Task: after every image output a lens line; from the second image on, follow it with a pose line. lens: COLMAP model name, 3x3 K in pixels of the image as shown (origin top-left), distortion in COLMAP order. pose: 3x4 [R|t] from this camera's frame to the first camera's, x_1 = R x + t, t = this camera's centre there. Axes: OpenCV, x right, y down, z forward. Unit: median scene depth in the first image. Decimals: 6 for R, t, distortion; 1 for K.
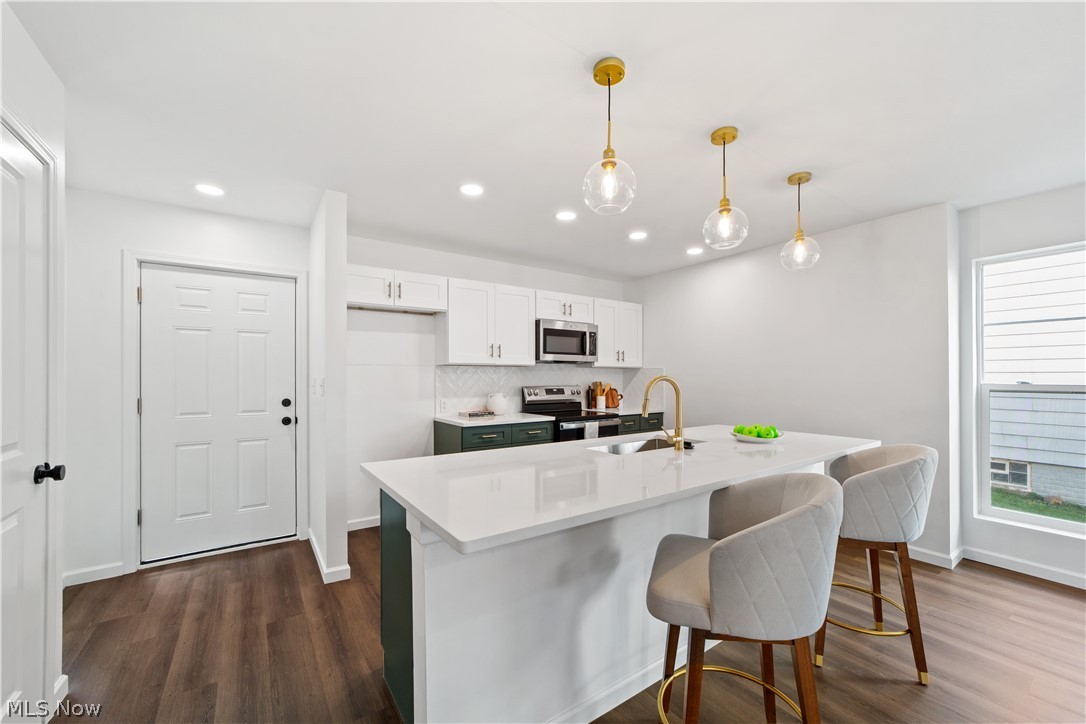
lens RADIAL K [[421.0, 0, 531.1], [0, 421.0, 379.4], [0, 0, 1]] dist [-0.016299, 0.007462]
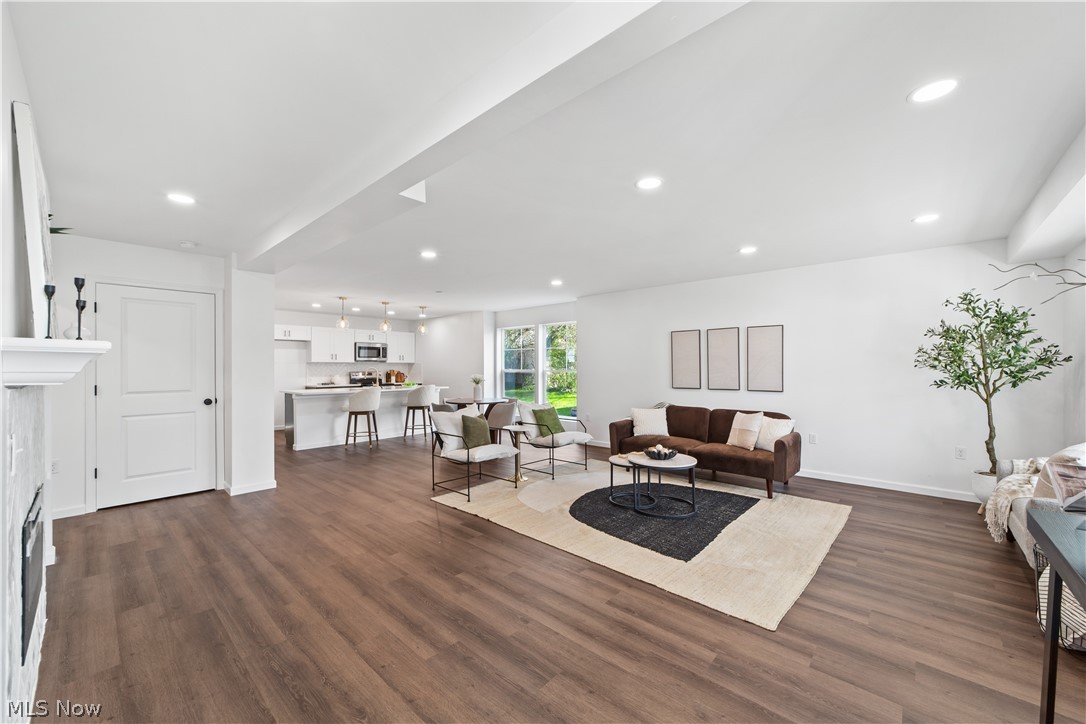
lens RADIAL K [[421.0, 0, 540.8], [0, 421.0, 365.6], [0, 0, 1]] dist [-0.016299, 0.007462]
pose [[0.970478, -0.002615, 0.241177, 0.447696], [0.004036, 0.999977, -0.005399, -0.000195], [-0.241158, 0.006213, 0.970466, -1.475286]]
